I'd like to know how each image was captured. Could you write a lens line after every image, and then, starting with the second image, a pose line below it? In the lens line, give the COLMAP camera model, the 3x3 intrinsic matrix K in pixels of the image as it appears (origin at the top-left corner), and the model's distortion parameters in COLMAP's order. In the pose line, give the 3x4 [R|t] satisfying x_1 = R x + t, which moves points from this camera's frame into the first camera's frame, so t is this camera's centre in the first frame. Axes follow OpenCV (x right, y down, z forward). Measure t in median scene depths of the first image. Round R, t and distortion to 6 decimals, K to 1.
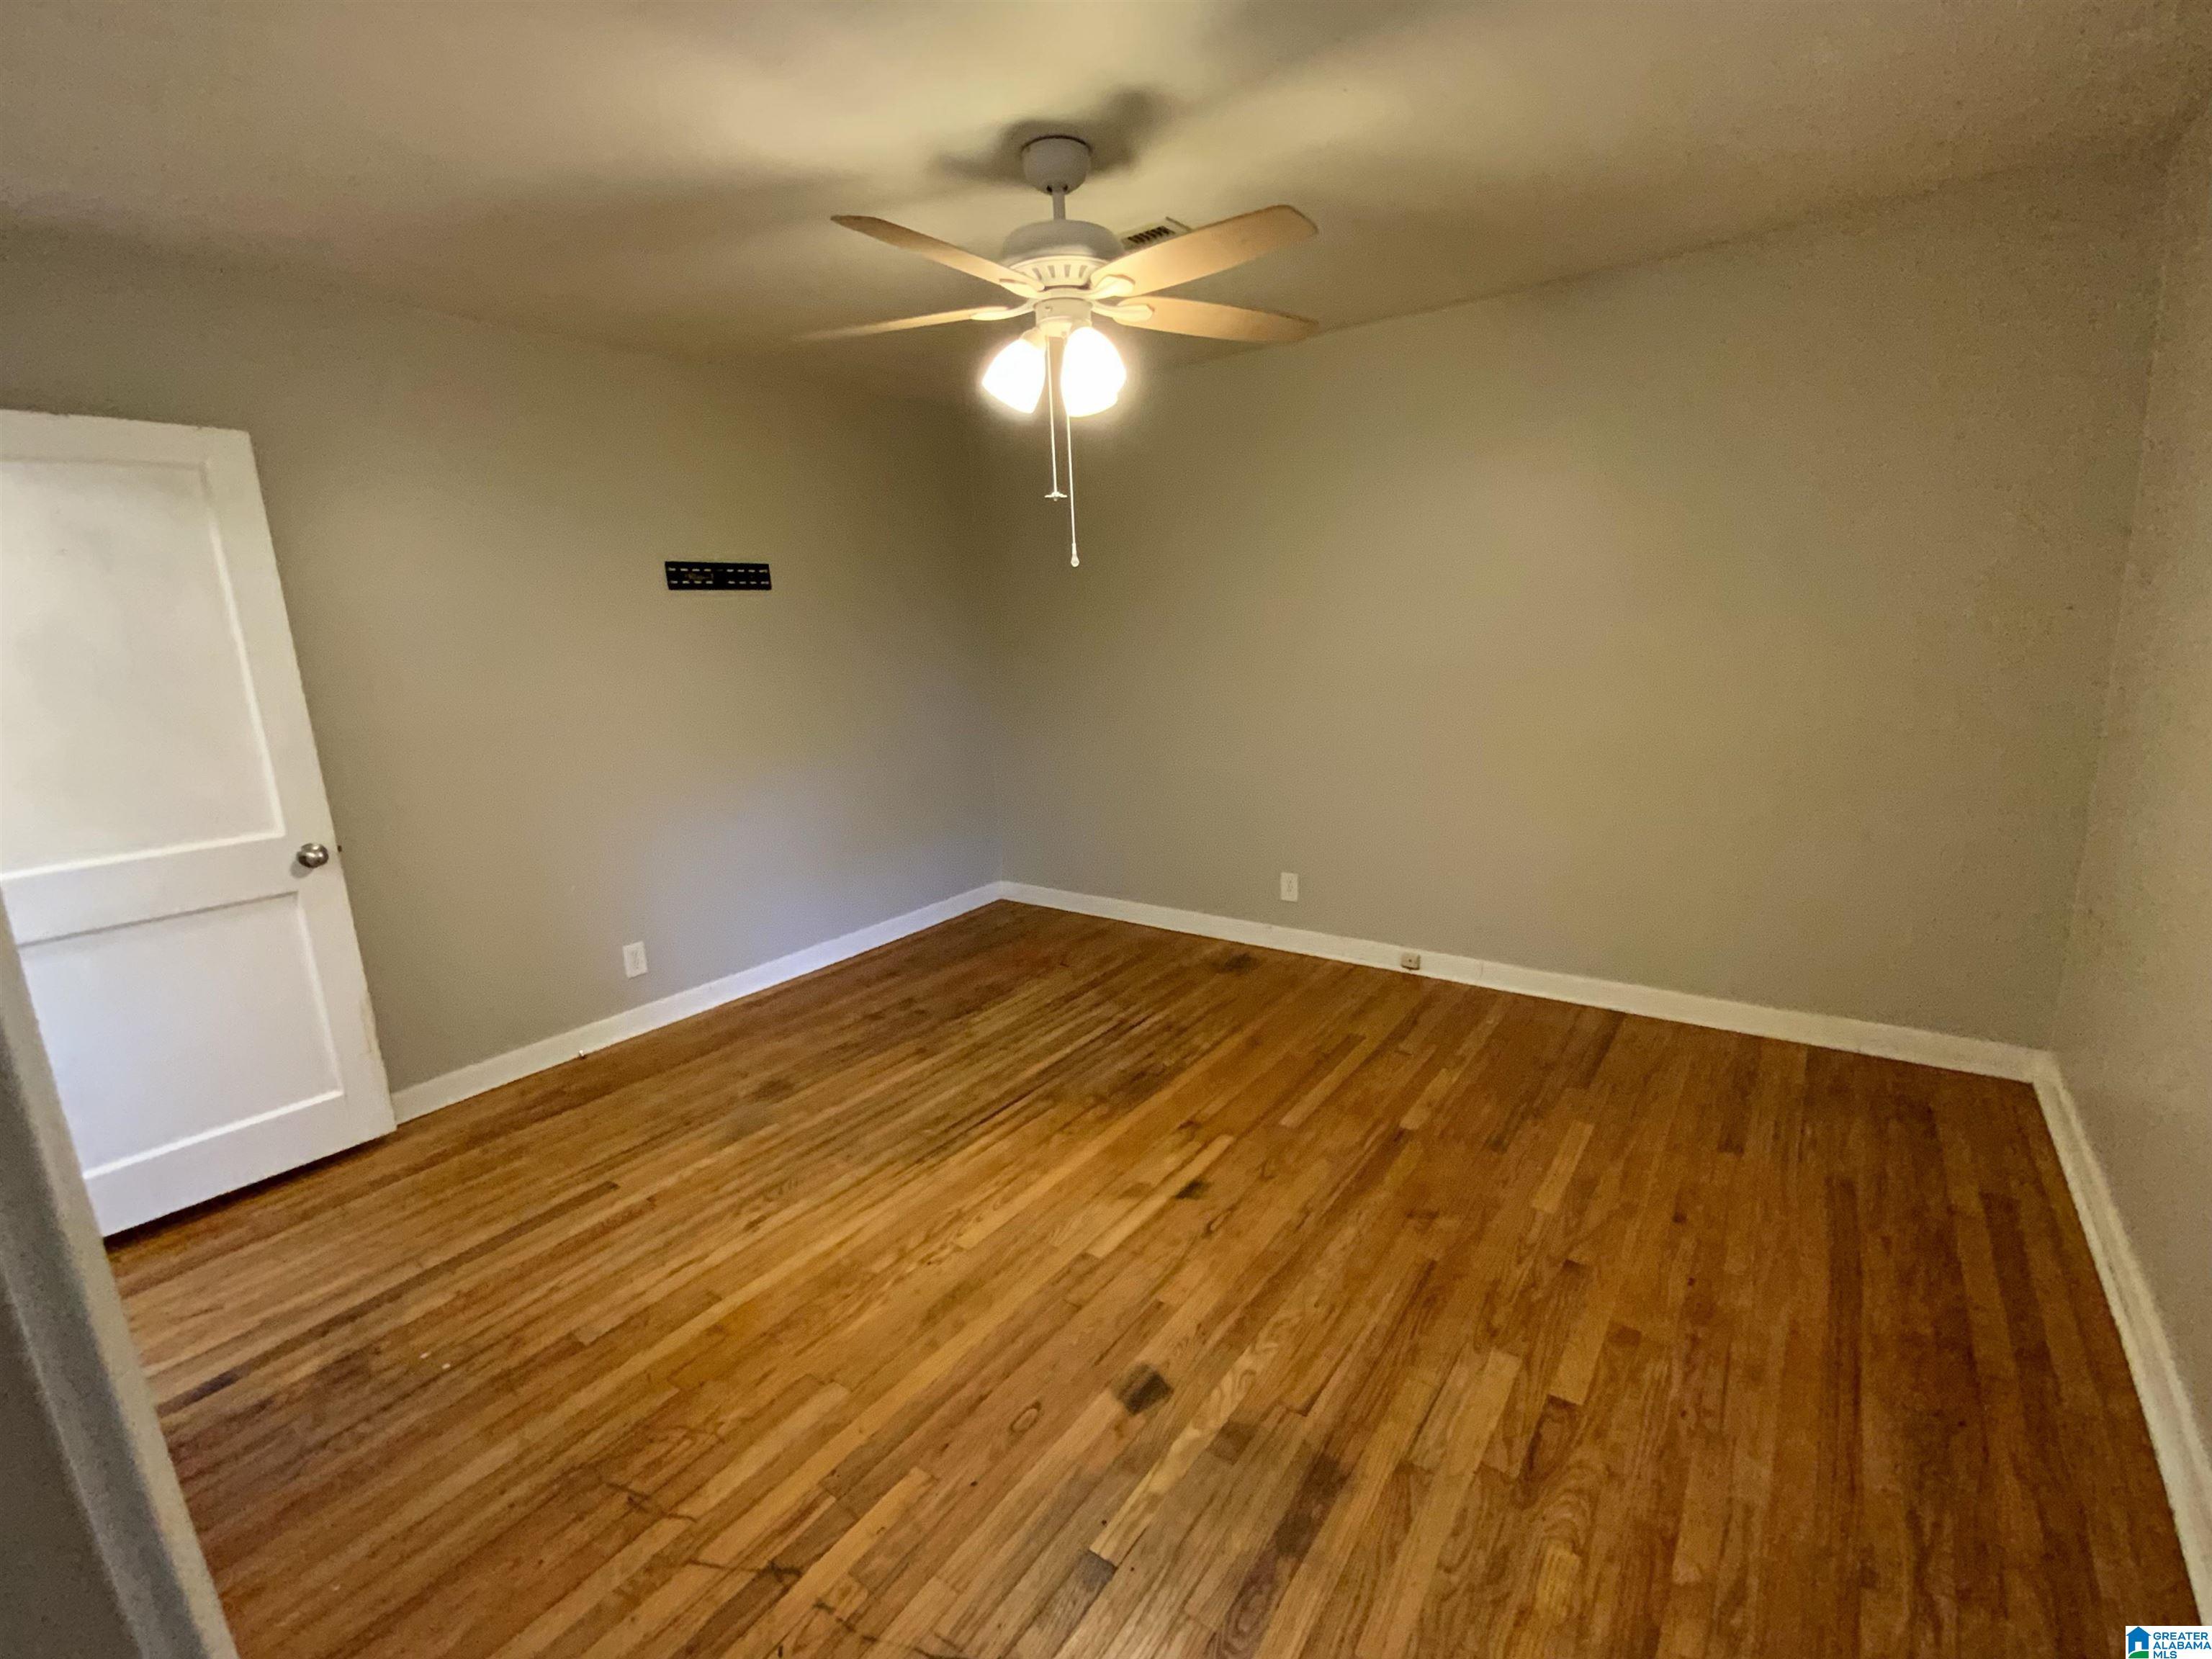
lens RADIAL K [[959.9, 0, 1115.3], [0, 959.9, 830.7], [0, 0, 1]] dist [0.015088, -0.014222]
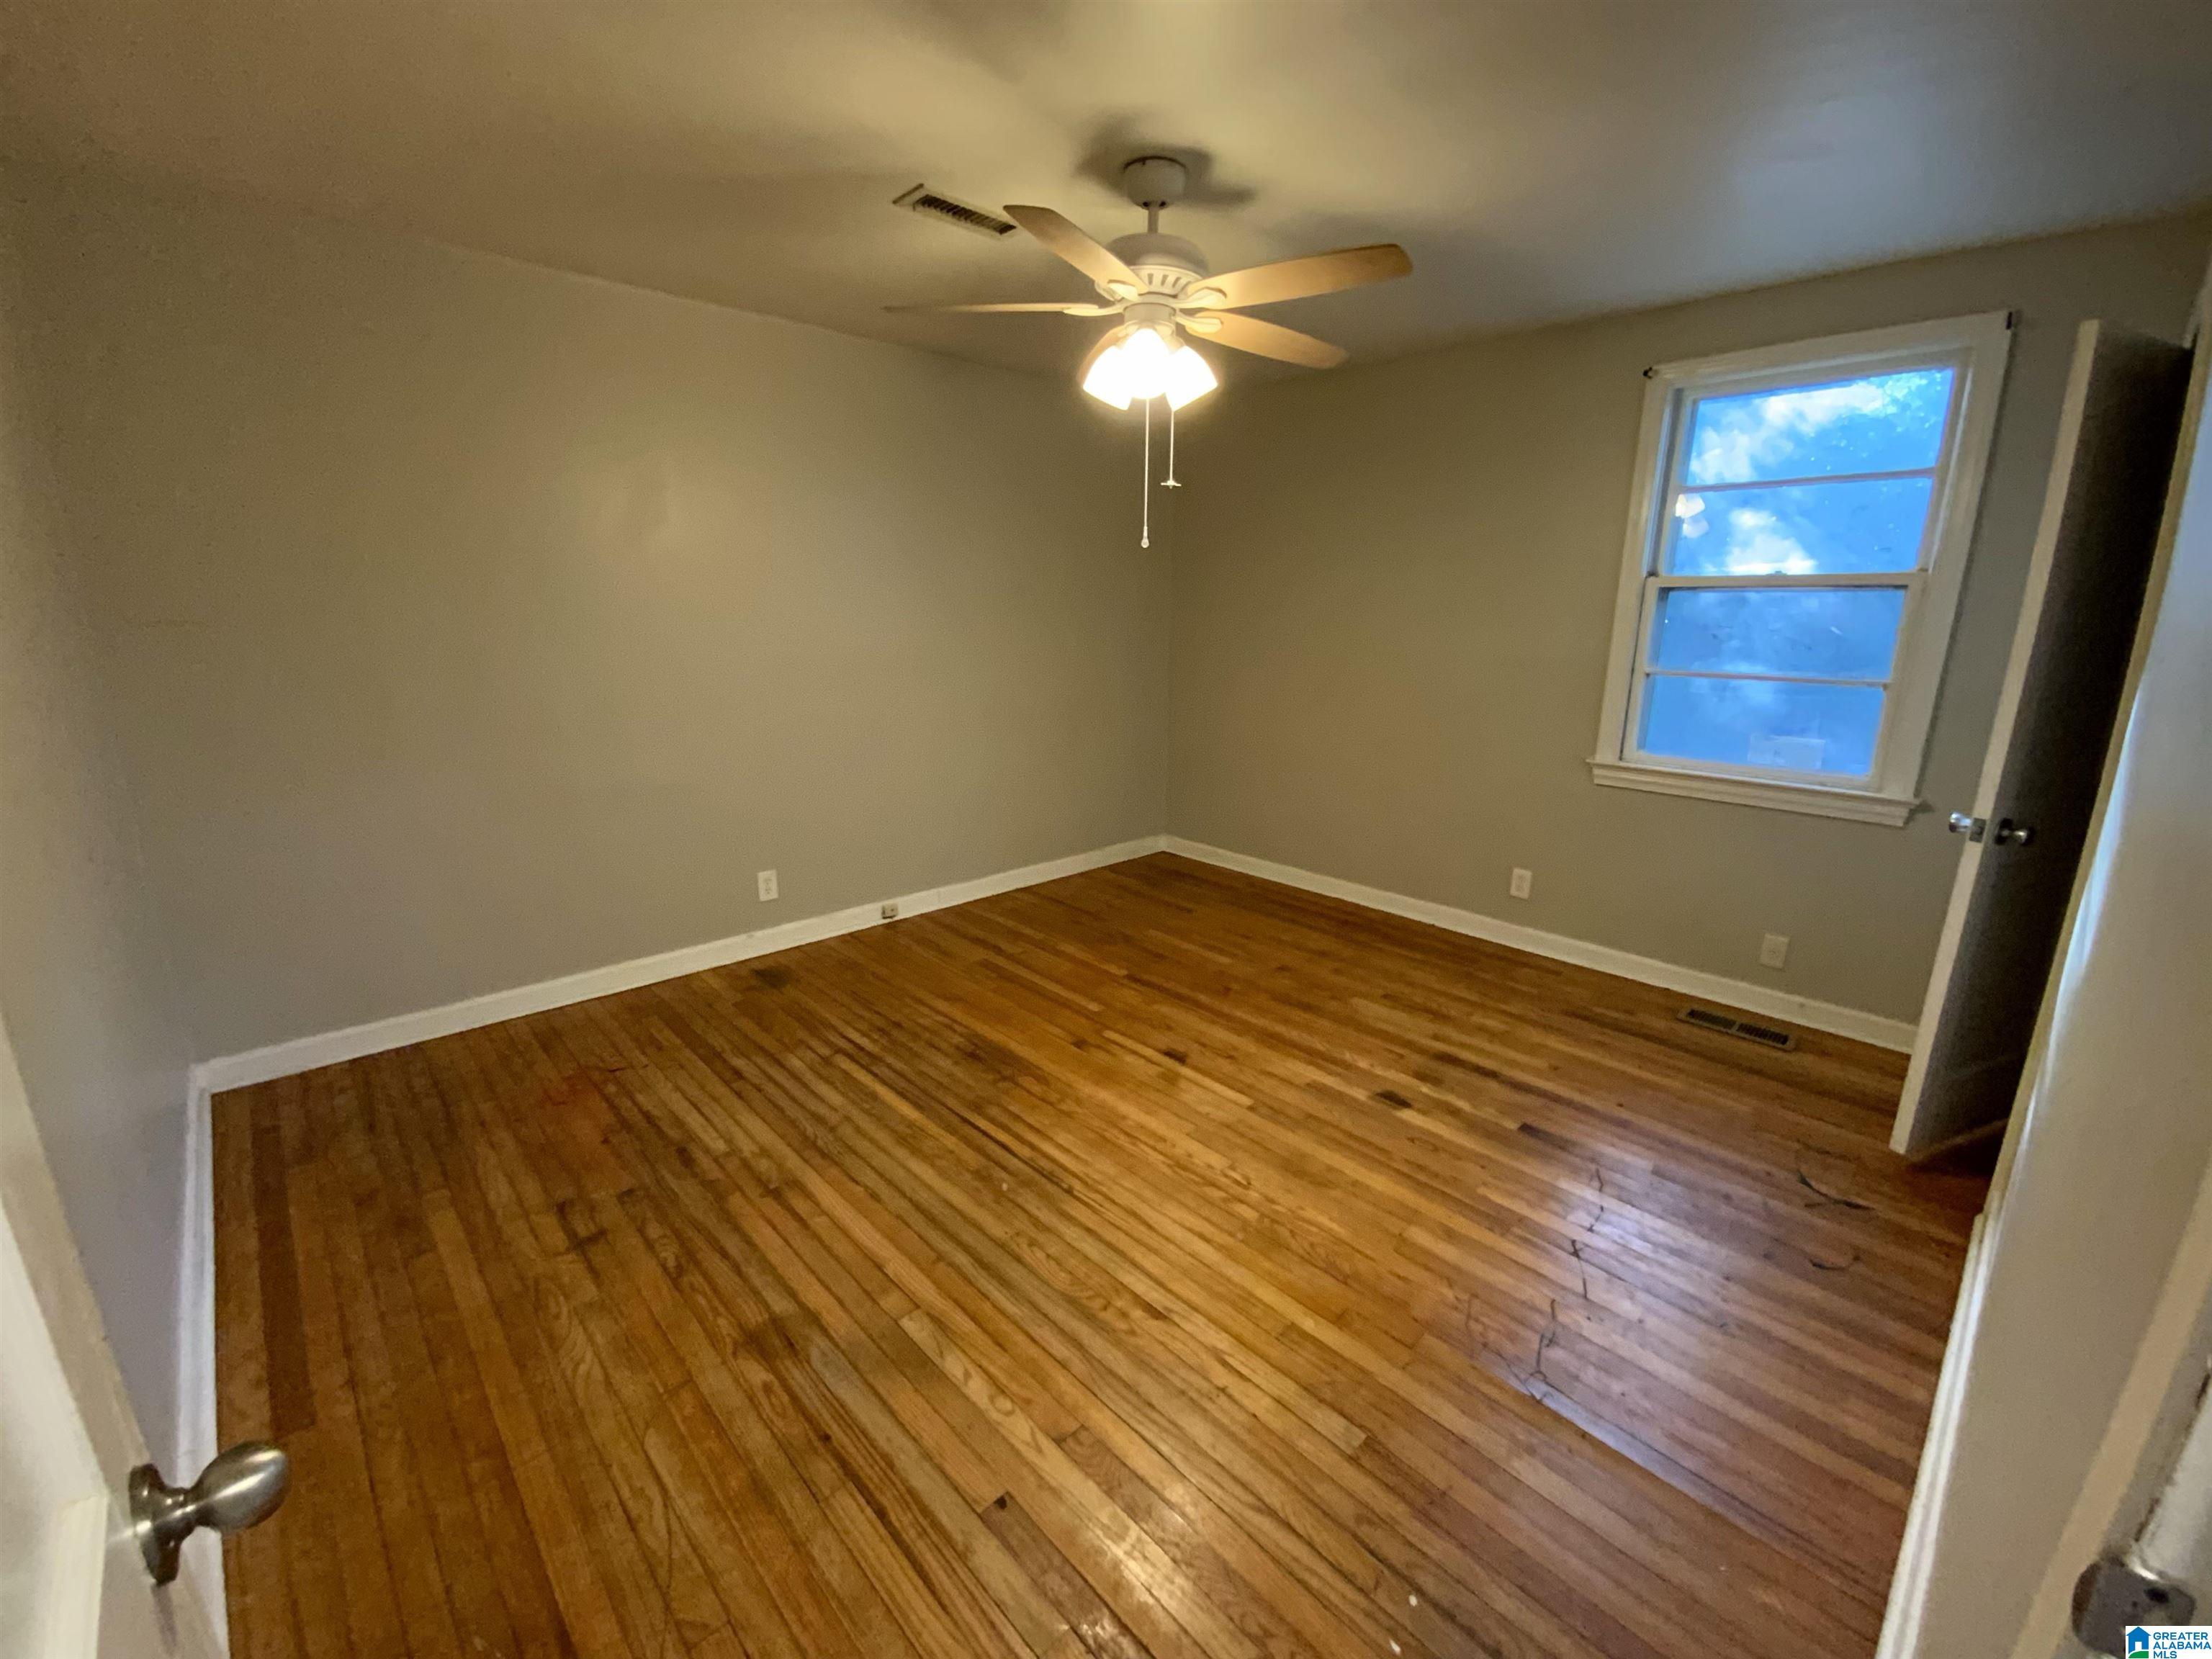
lens RADIAL K [[895.9, 0, 1110.2], [0, 895.9, 829.4], [0, 0, 1]] dist [0.022554, -0.017730]
pose [[0.184600, -0.196259, 0.963019, -0.967959], [0.195954, 0.967535, 0.159617, -0.113995], [-0.963081, 0.159242, 0.217065, 0.747295]]
